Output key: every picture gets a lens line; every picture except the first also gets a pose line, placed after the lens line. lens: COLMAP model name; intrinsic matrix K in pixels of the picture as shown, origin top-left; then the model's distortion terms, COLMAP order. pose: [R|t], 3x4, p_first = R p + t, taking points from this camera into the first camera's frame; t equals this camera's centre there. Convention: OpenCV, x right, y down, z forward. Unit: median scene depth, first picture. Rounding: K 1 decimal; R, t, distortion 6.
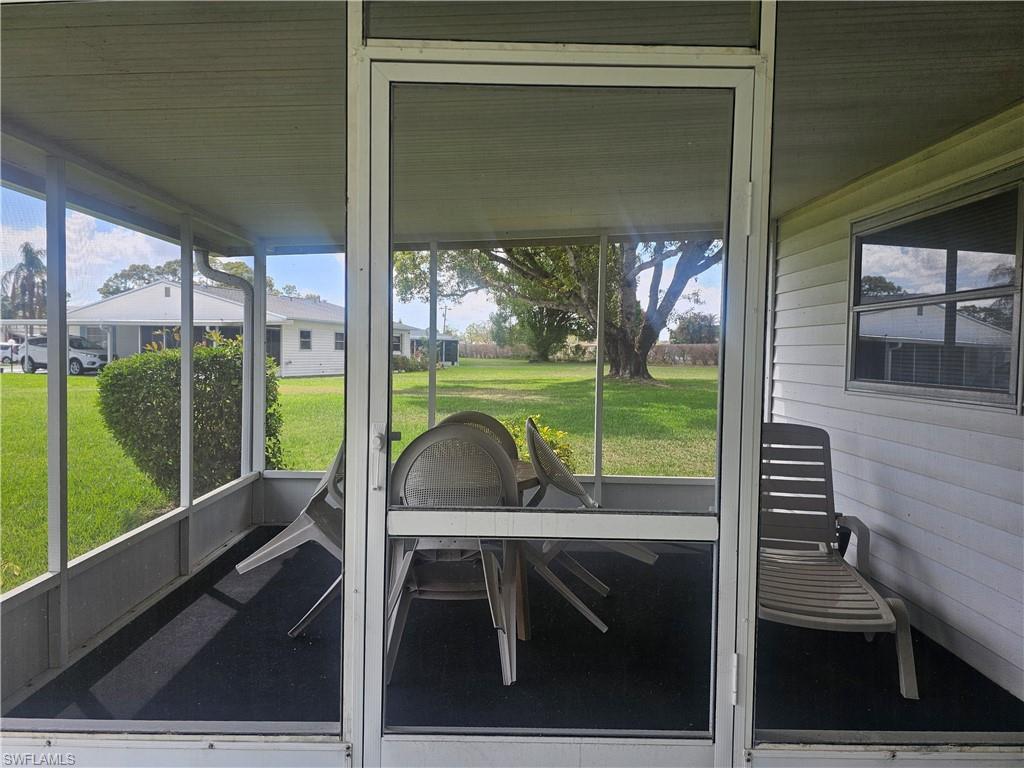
lens RADIAL K [[703.9, 0, 512.0], [0, 703.9, 384.0], [0, 0, 1]] dist [0.007873, 0.001303]
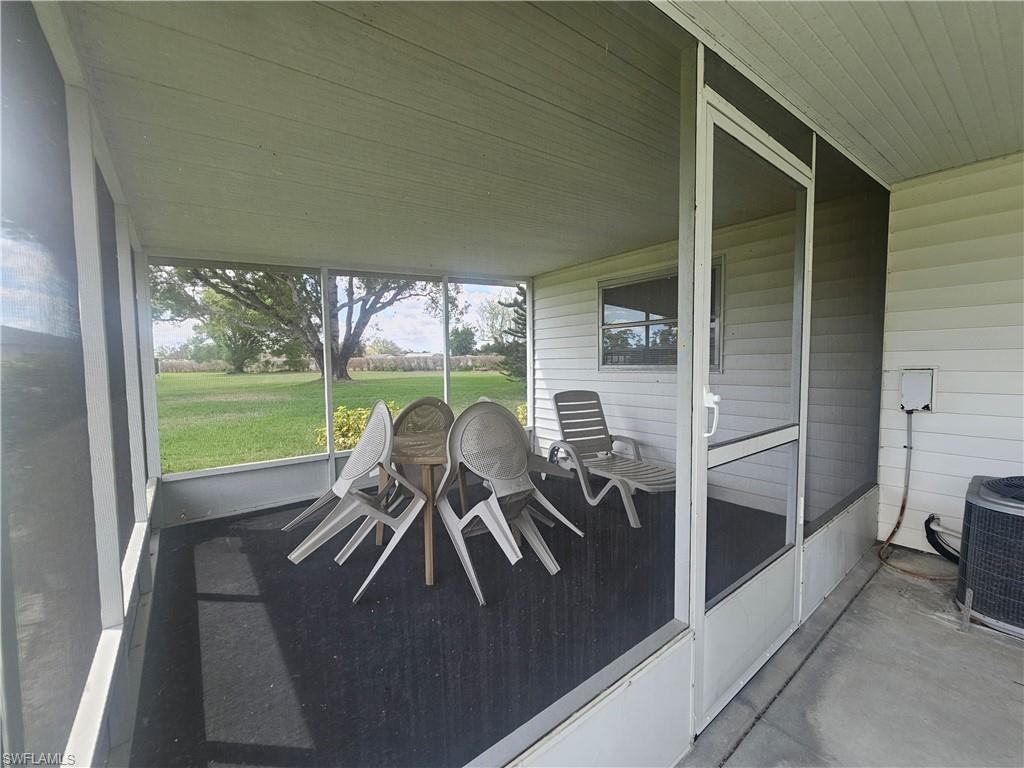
lens RADIAL K [[423.0, 0, 513.2], [0, 423.0, 388.0], [0, 0, 1]] dist [-0.002180, 0.000121]
pose [[0.786560, -0.060943, 0.614500, -0.407345], [0.053357, 0.998104, 0.030690, 0.008534], [-0.615205, 0.008649, 0.788320, 0.253417]]
